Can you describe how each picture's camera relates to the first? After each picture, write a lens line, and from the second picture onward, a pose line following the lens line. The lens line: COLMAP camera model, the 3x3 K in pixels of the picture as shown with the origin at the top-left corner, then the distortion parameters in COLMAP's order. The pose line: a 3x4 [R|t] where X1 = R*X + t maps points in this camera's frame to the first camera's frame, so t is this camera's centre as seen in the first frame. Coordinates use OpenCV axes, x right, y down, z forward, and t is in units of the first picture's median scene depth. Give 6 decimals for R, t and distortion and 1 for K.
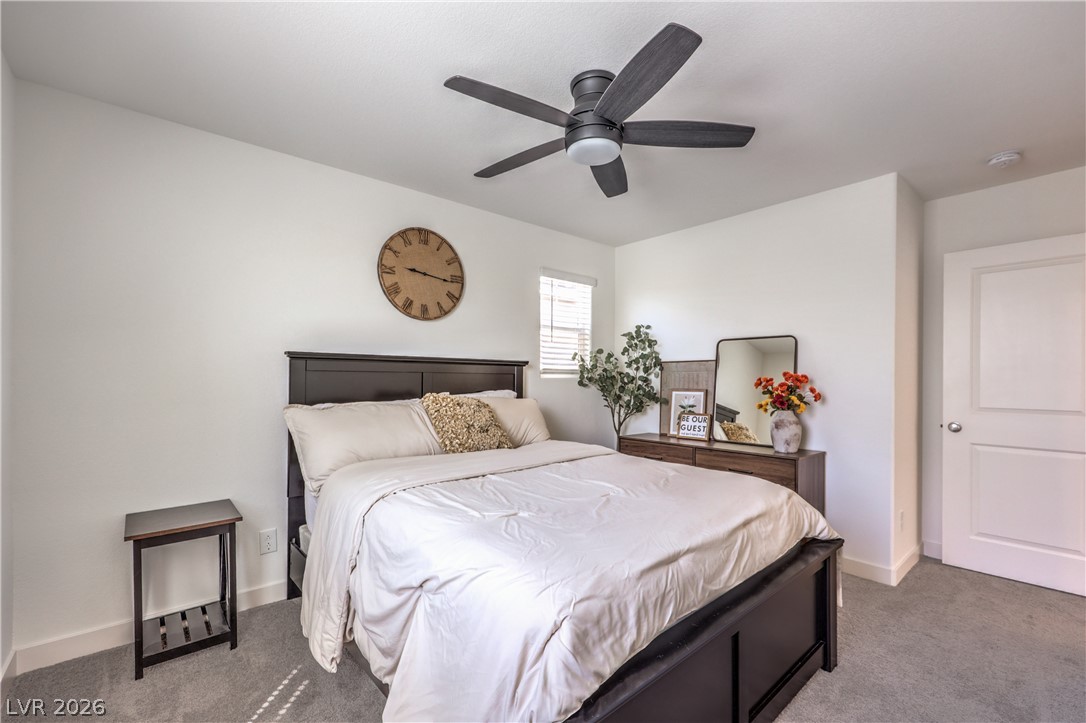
lens RADIAL K [[465.3, 0, 543.9], [0, 465.3, 381.2], [0, 0, 1]] dist [-0.001061, 0.000001]
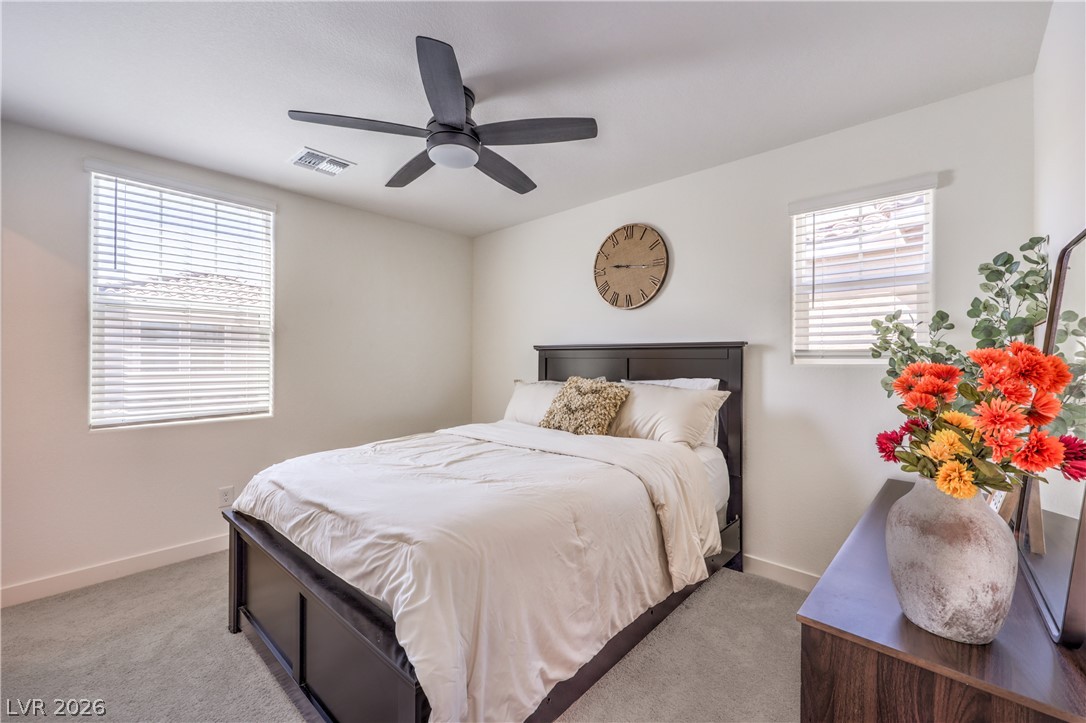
lens RADIAL K [[442.0, 0, 547.2], [0, 442.0, 364.5], [0, 0, 1]] dist [-0.000839, 0.000135]
pose [[0.125754, 0.001102, -0.992061, 0.716474], [-0.011176, 0.999937, -0.000306, -0.003202], [0.991998, 0.011126, 0.125759, 0.678301]]
